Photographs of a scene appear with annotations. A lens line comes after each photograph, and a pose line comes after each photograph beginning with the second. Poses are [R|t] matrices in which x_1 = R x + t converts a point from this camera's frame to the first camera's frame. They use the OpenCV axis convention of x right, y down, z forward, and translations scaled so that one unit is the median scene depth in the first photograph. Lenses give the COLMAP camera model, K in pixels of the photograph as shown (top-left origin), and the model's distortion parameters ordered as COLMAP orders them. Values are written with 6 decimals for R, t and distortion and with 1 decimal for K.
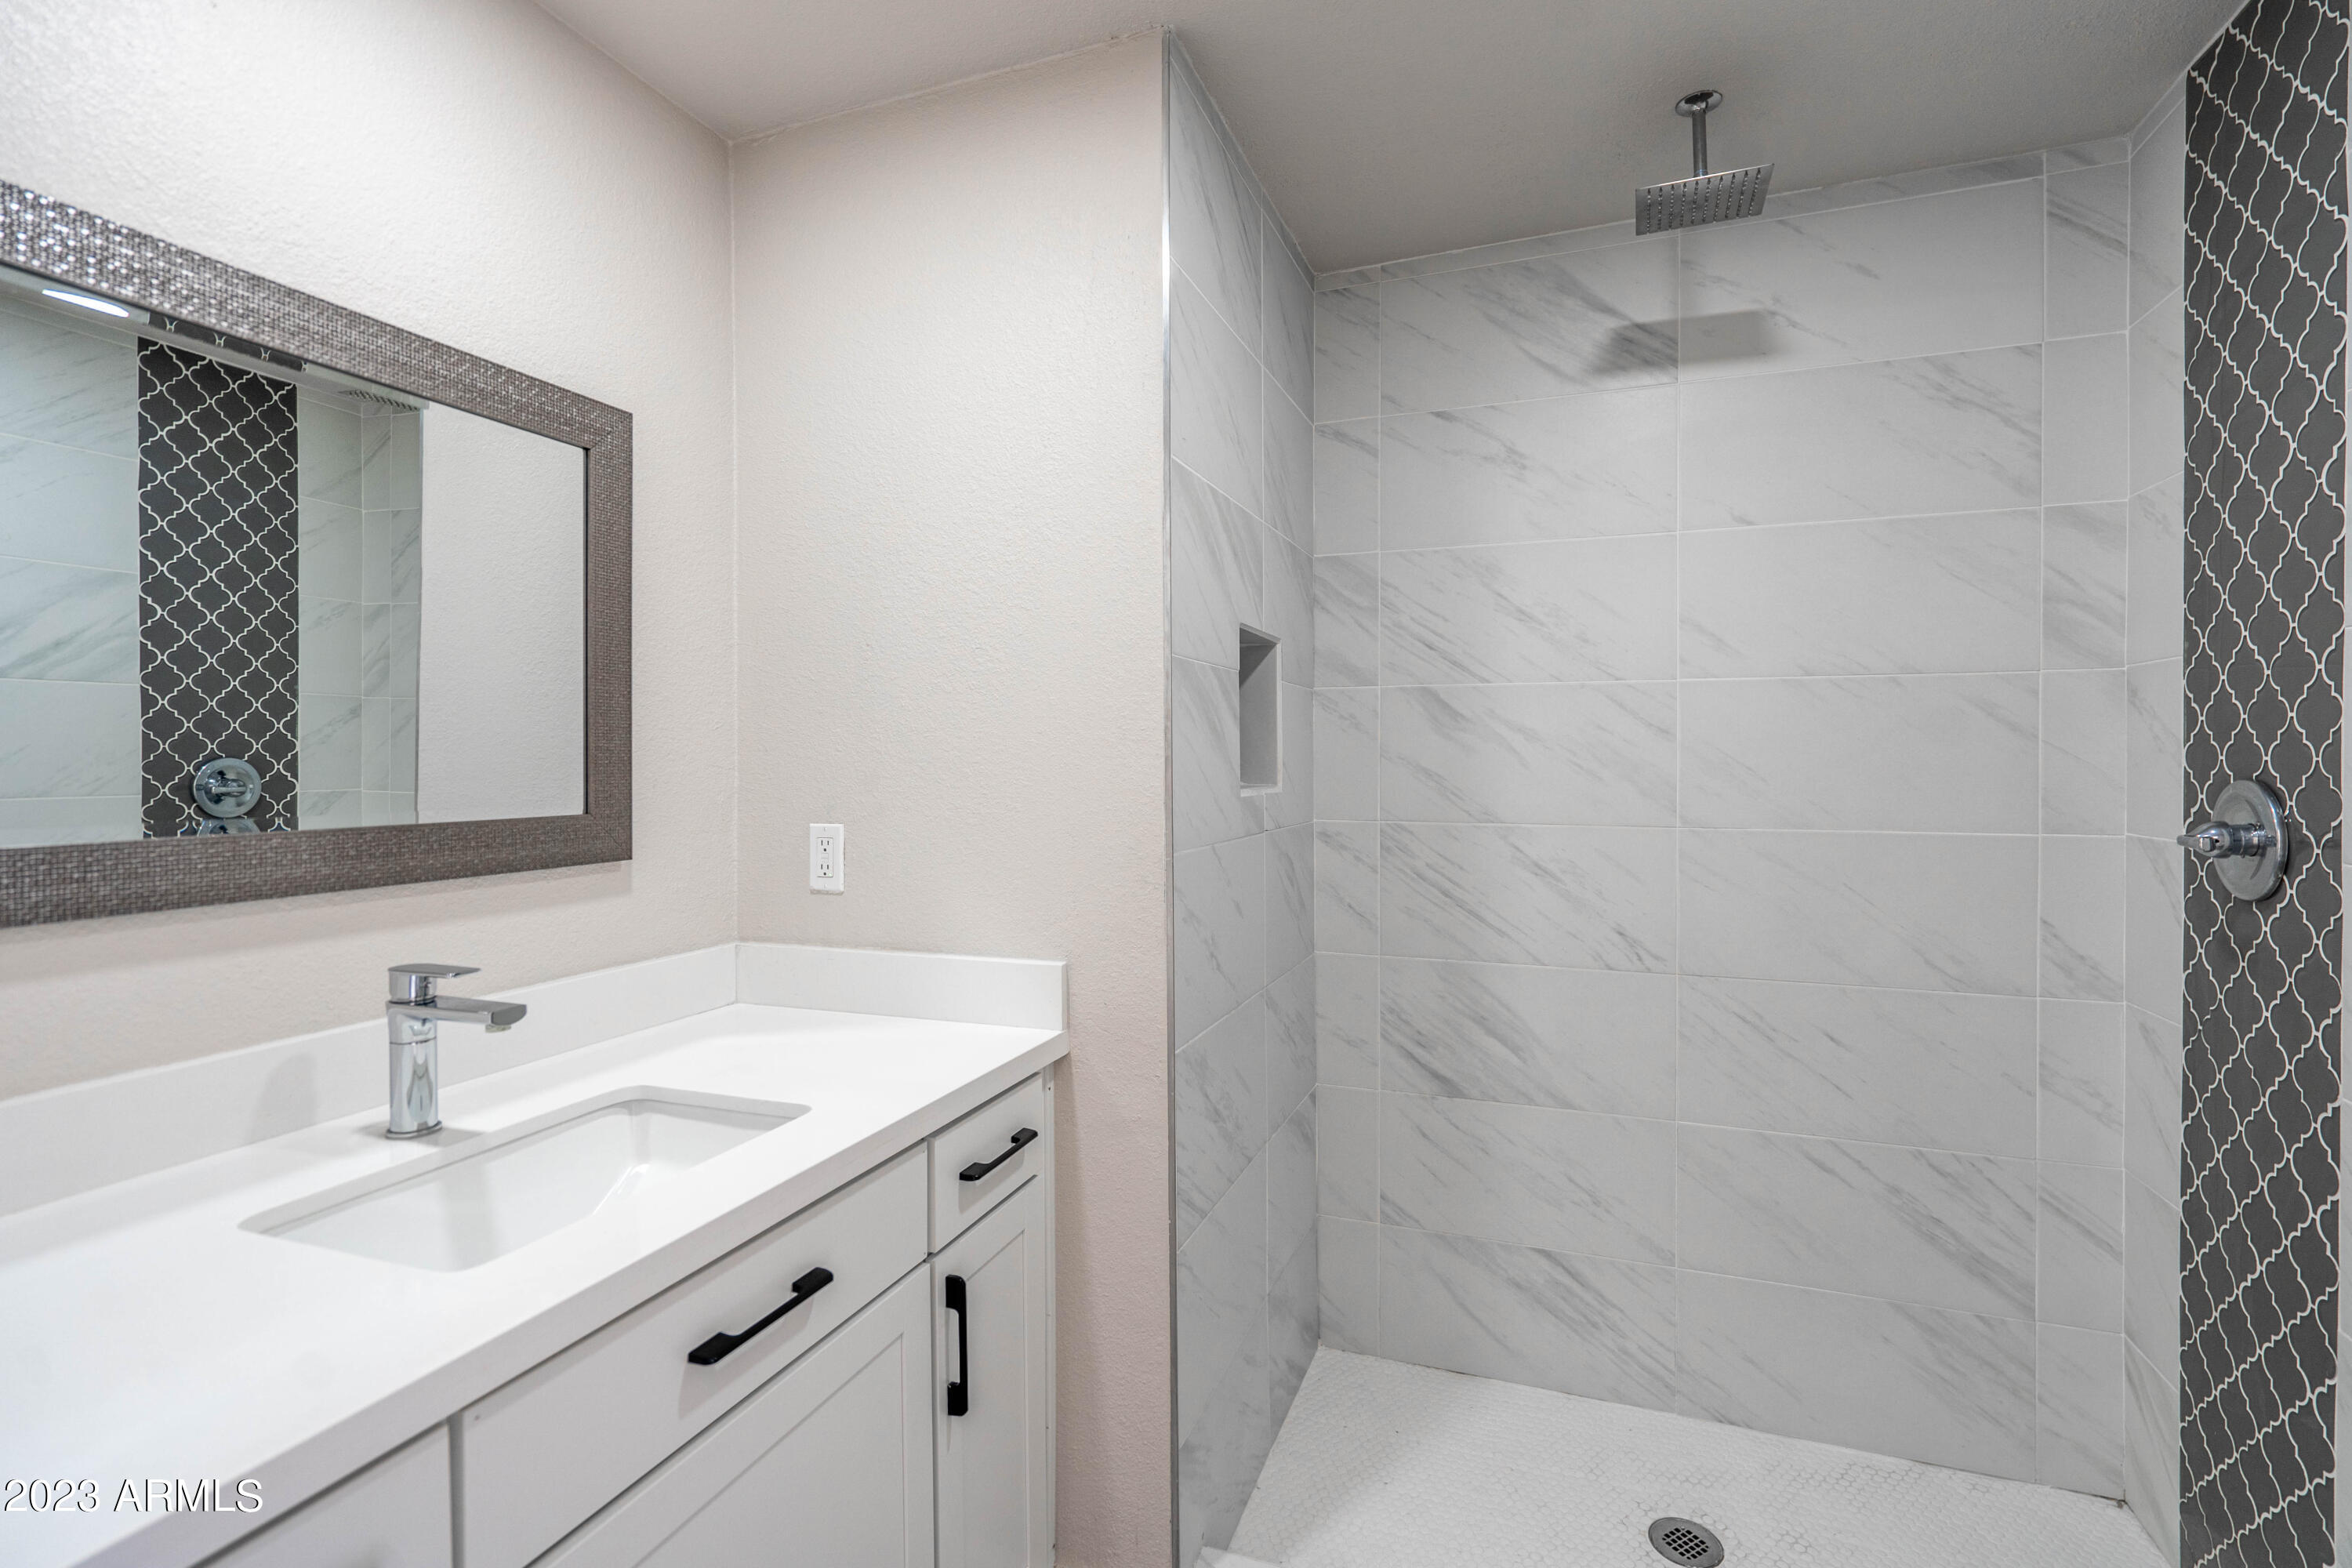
lens RADIAL K [[1110.5, 0, 1171.1], [0, 1110.5, 719.8], [0, 0, 1]] dist [0.001804, 0.000273]
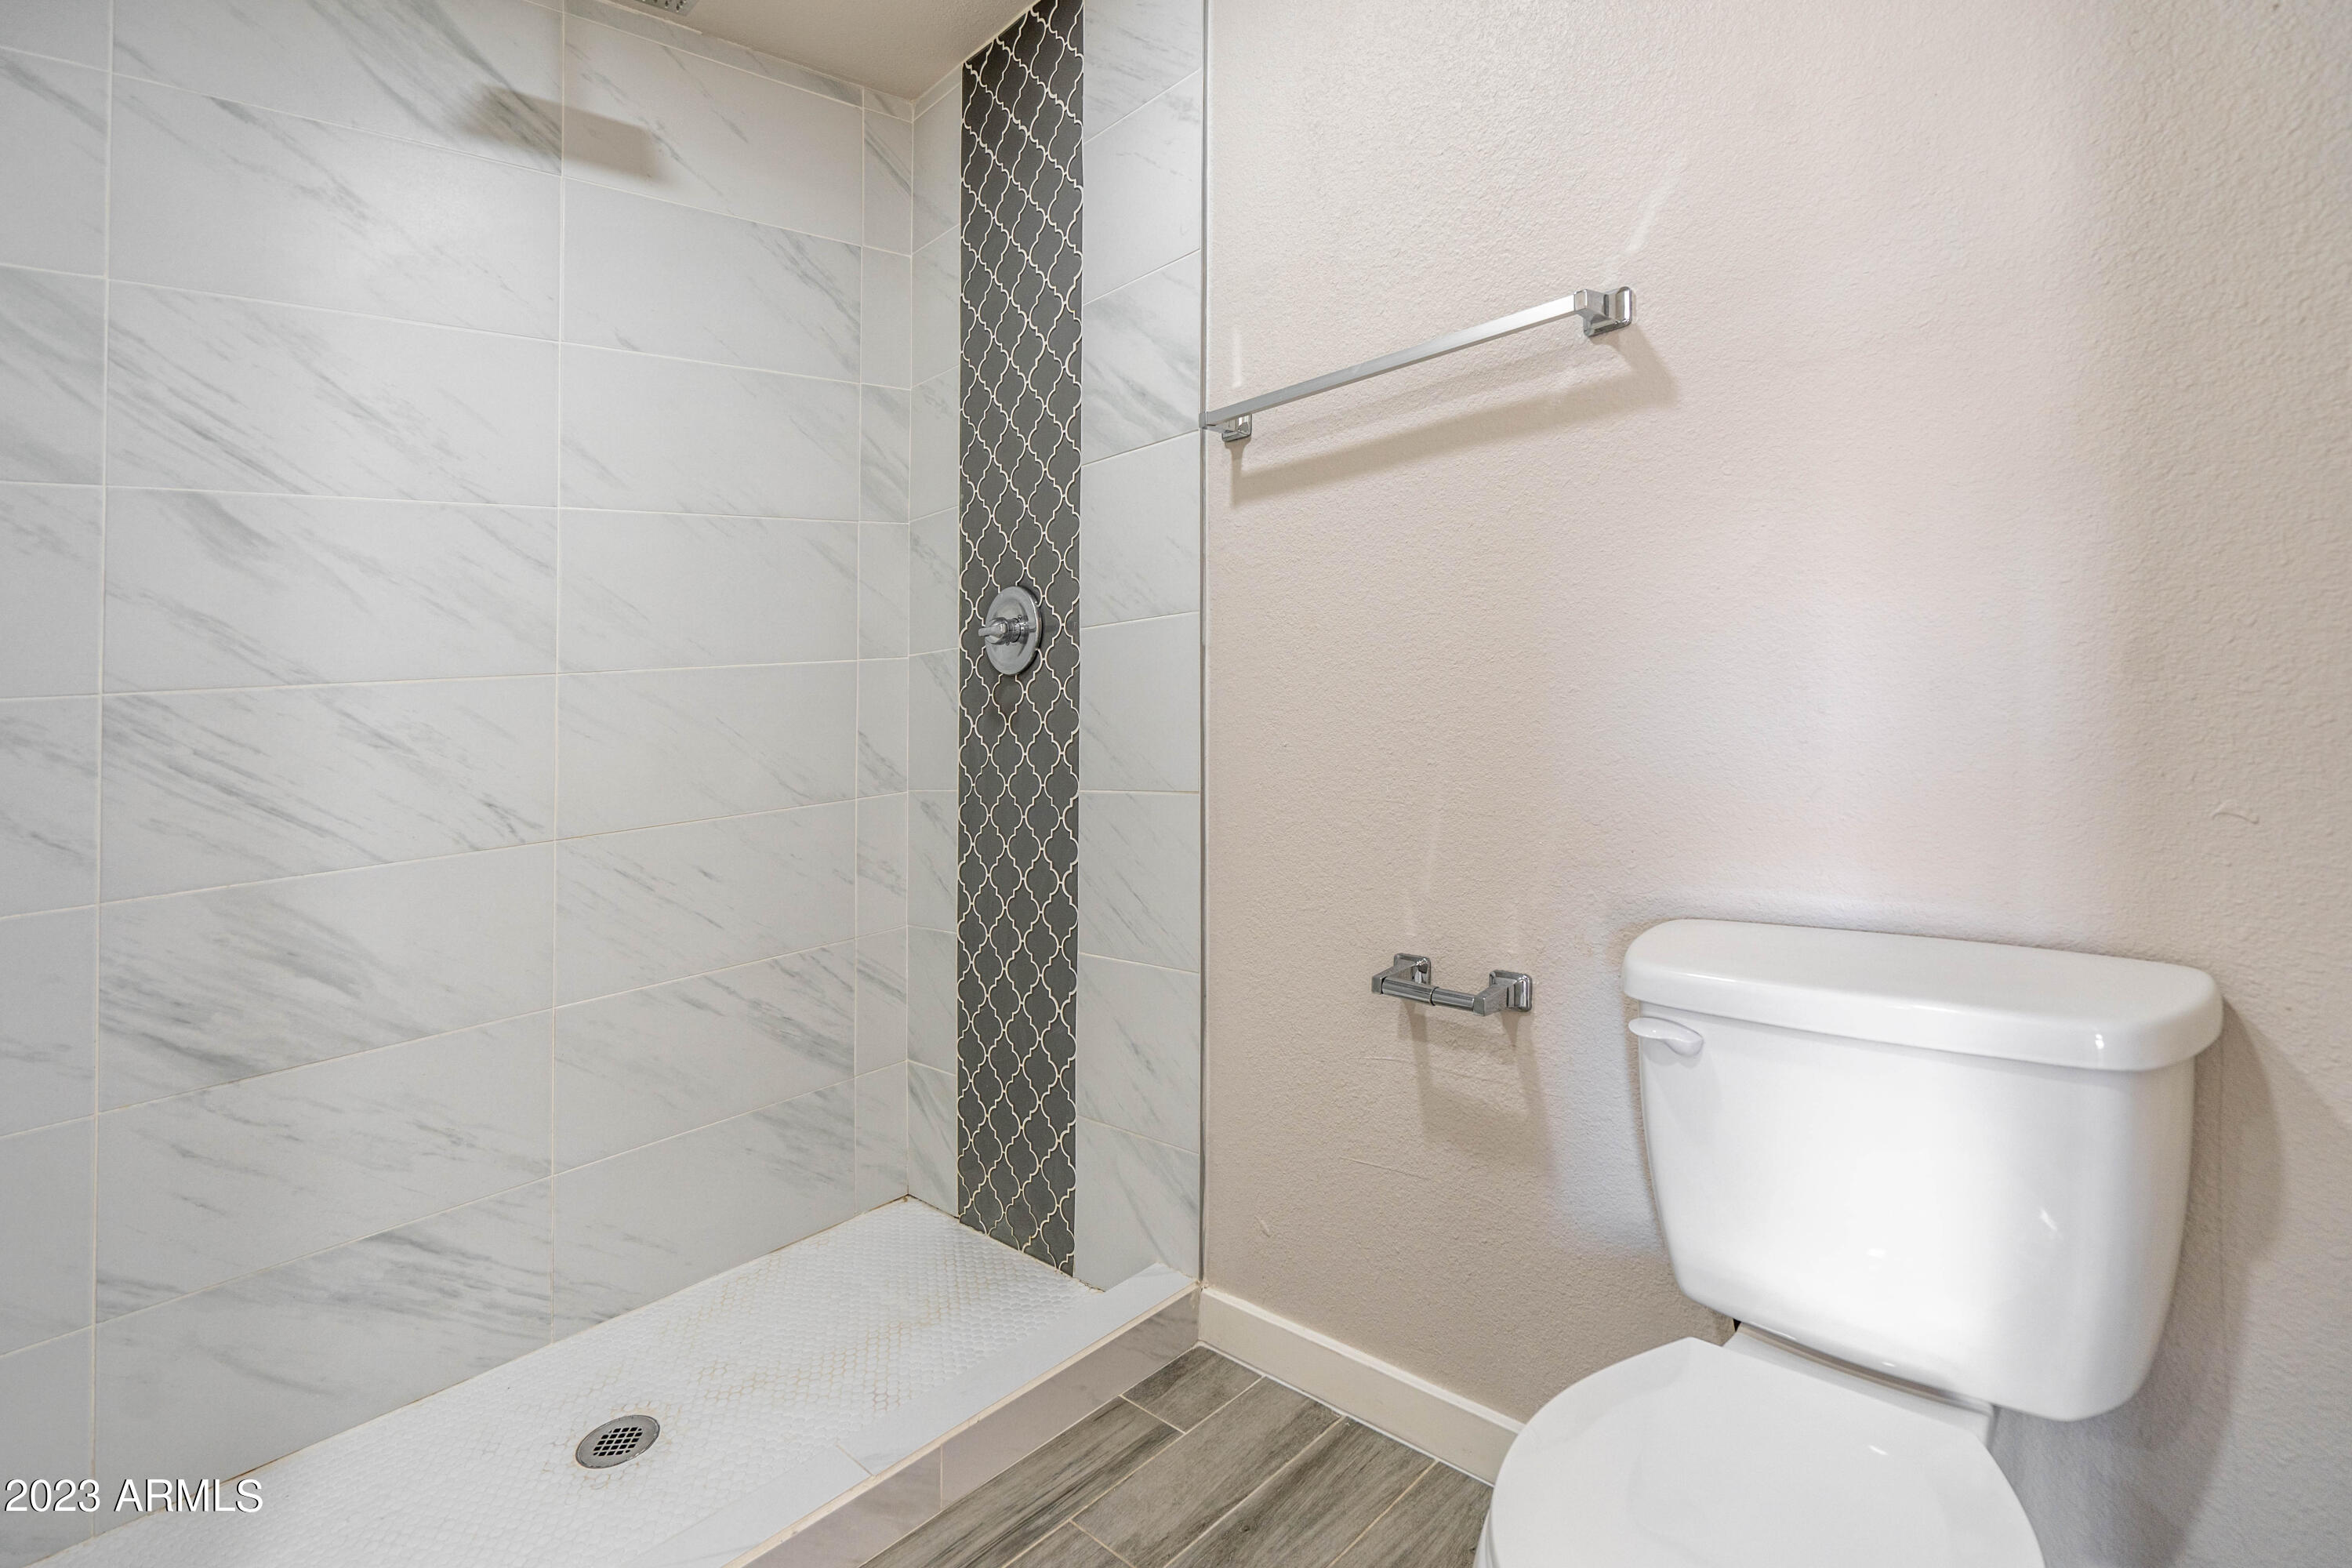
lens RADIAL K [[1113.2, 0, 1170.1], [0, 1113.2, 668.9], [0, 0, 1]] dist [0.000378, 0.000292]
pose [[0.429078, -0.016410, 0.903118, -0.156339], [0.048476, 0.998812, -0.004883, 0.124953], [-0.901966, 0.045874, 0.429364, 0.159078]]
